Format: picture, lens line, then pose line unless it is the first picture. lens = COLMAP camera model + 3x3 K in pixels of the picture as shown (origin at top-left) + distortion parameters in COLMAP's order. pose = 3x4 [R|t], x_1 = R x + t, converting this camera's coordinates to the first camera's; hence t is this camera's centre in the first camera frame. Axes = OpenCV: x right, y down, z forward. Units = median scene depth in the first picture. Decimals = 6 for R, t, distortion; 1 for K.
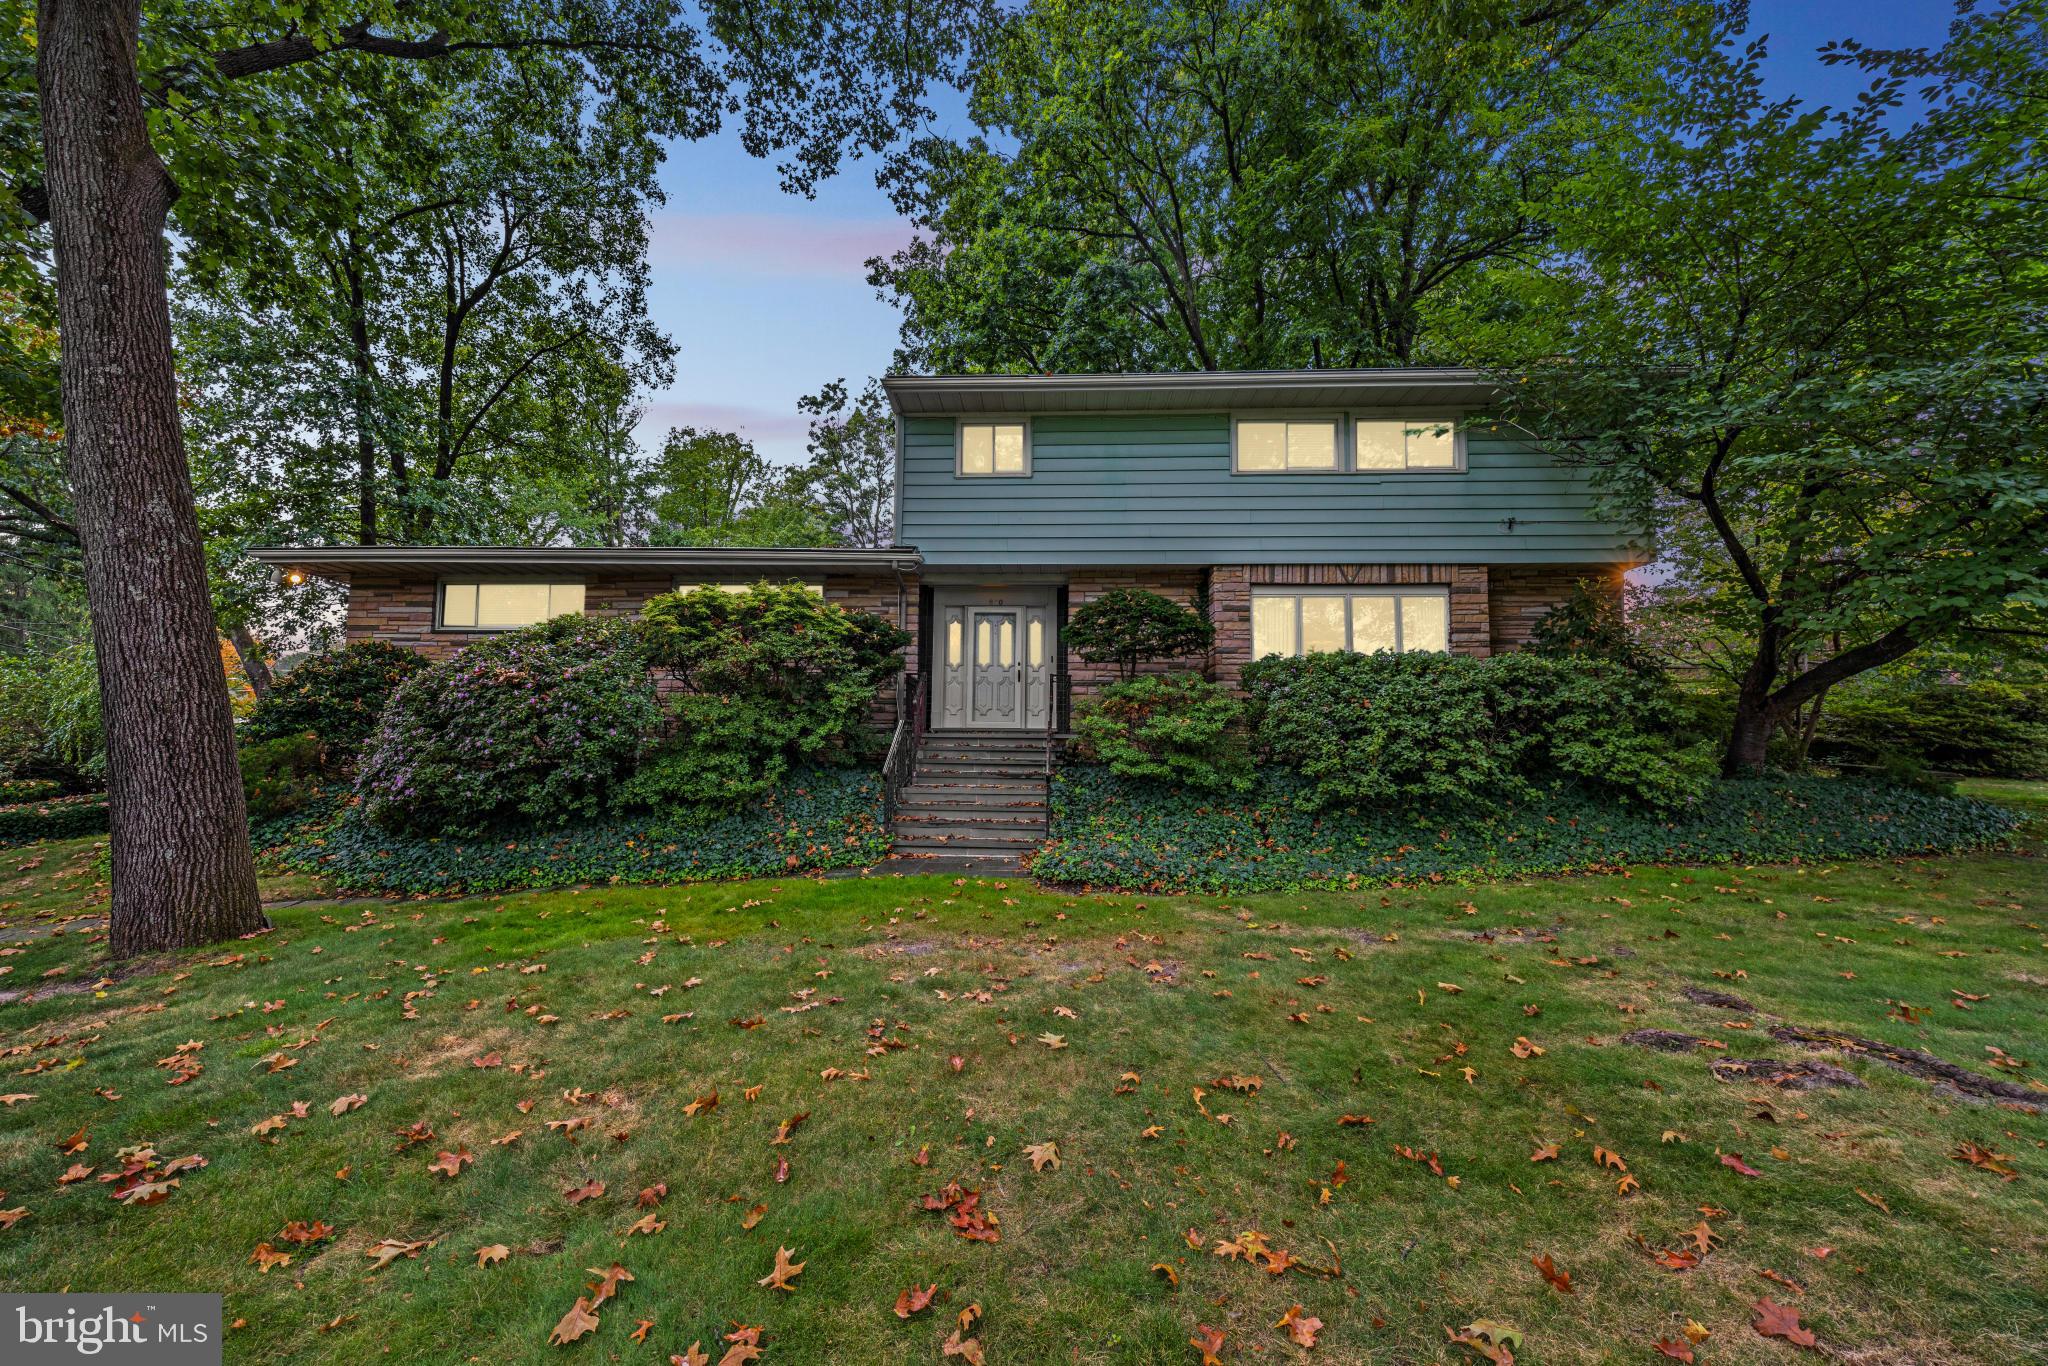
lens RADIAL K [[792.5, 0, 1016.6], [0, 792.5, 698.2], [0, 0, 1]] dist [-0.003442, -0.000585]
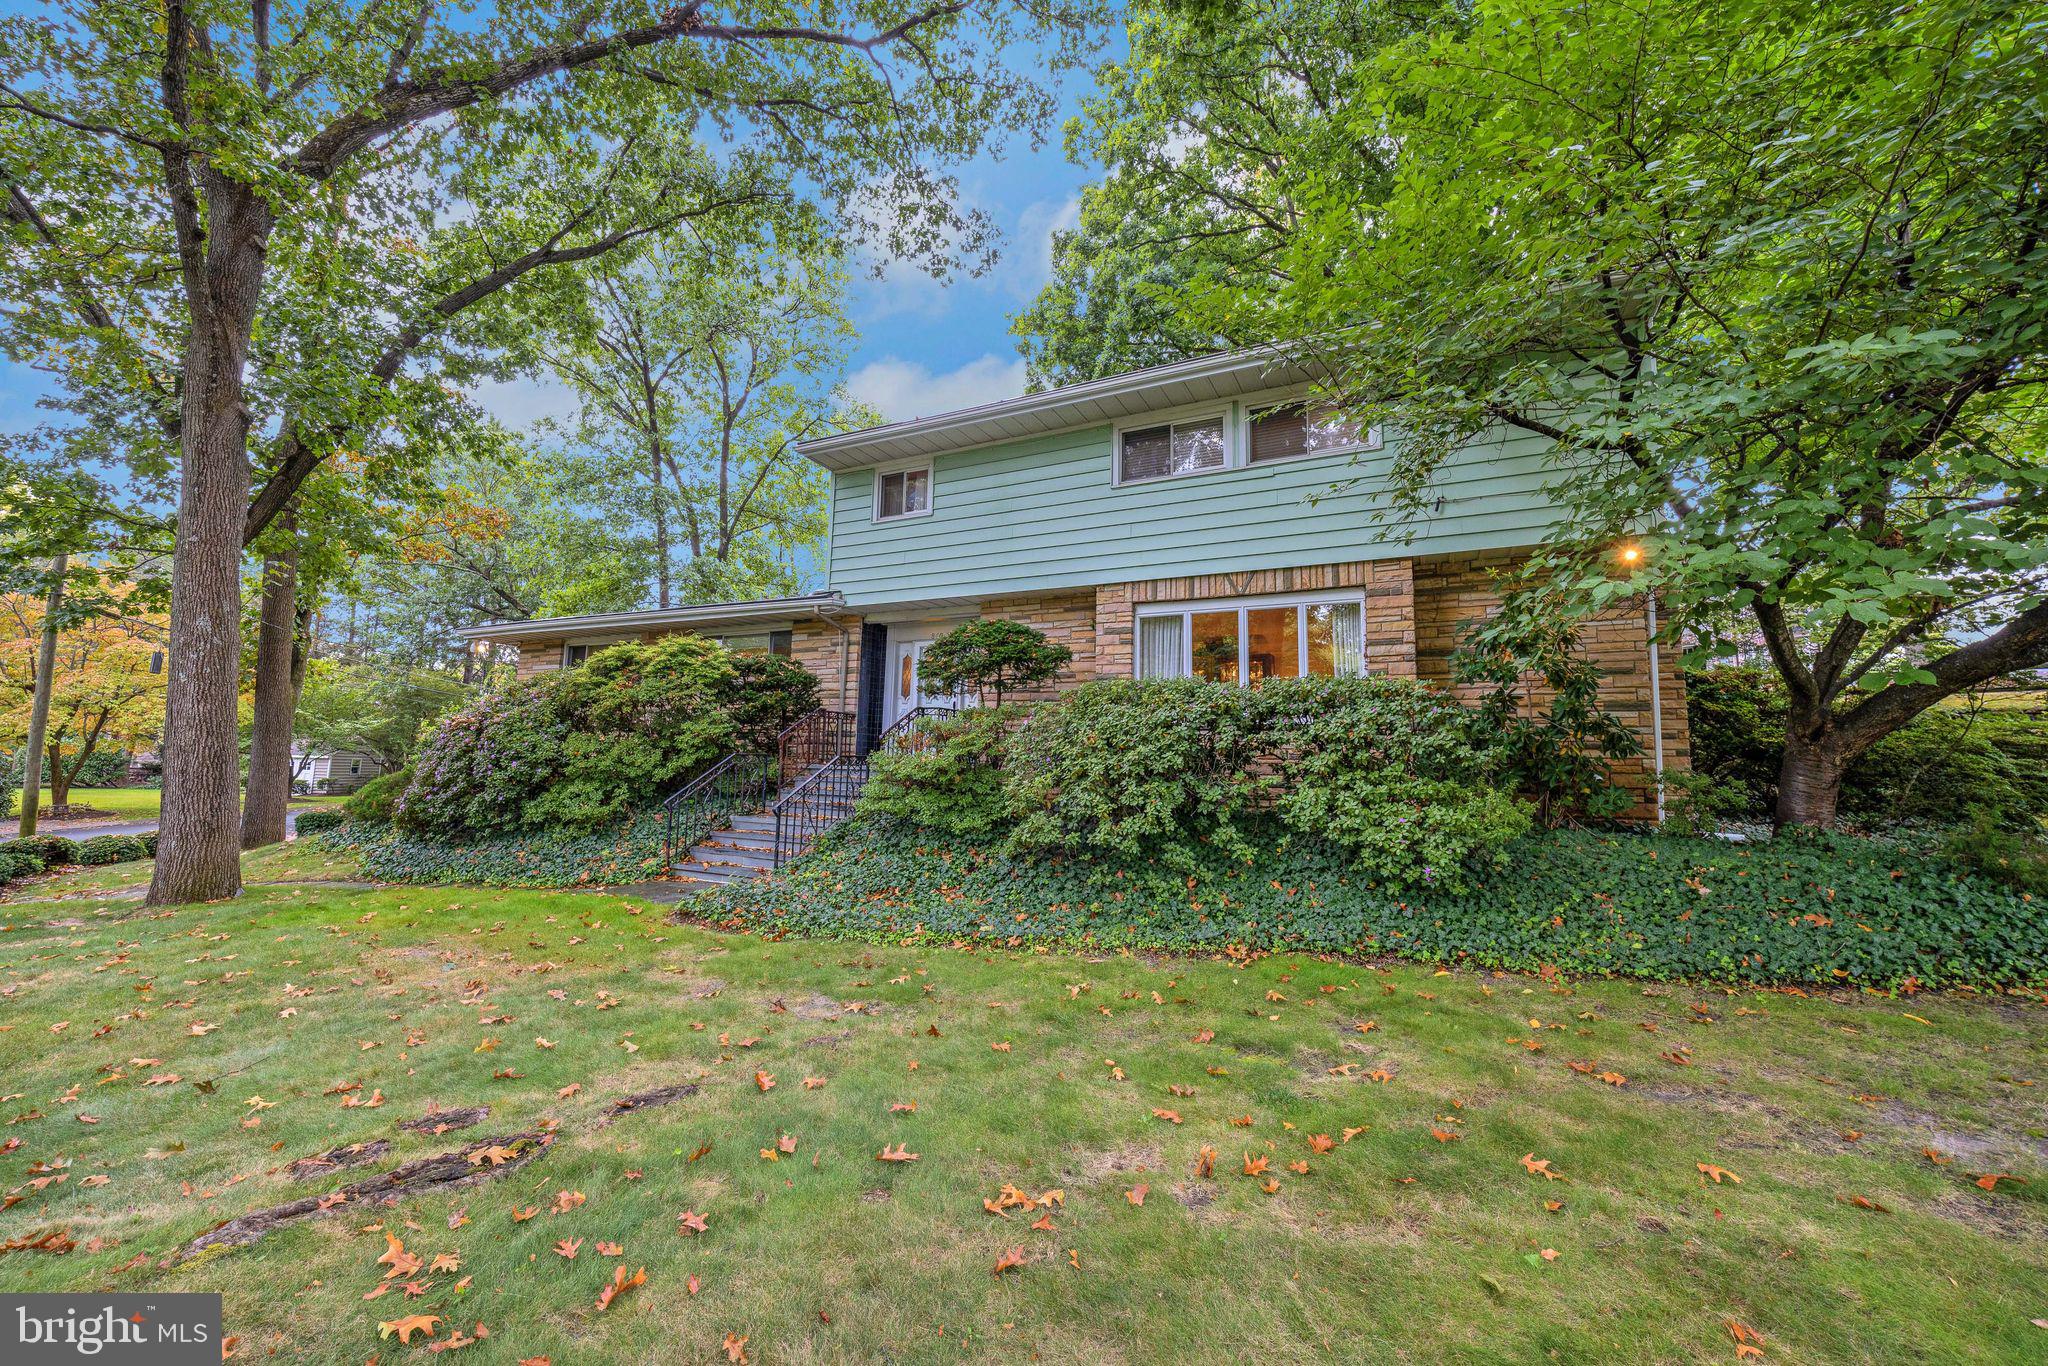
lens RADIAL K [[803.0, 0, 1035.5], [0, 803.0, 668.1], [0, 0, 1]] dist [-0.001269, -0.000349]
pose [[0.914330, -0.039489, -0.403041, 0.742296], [0.014730, 0.997819, -0.064347, -0.015045], [0.404703, 0.052898, 0.912917, 0.145974]]
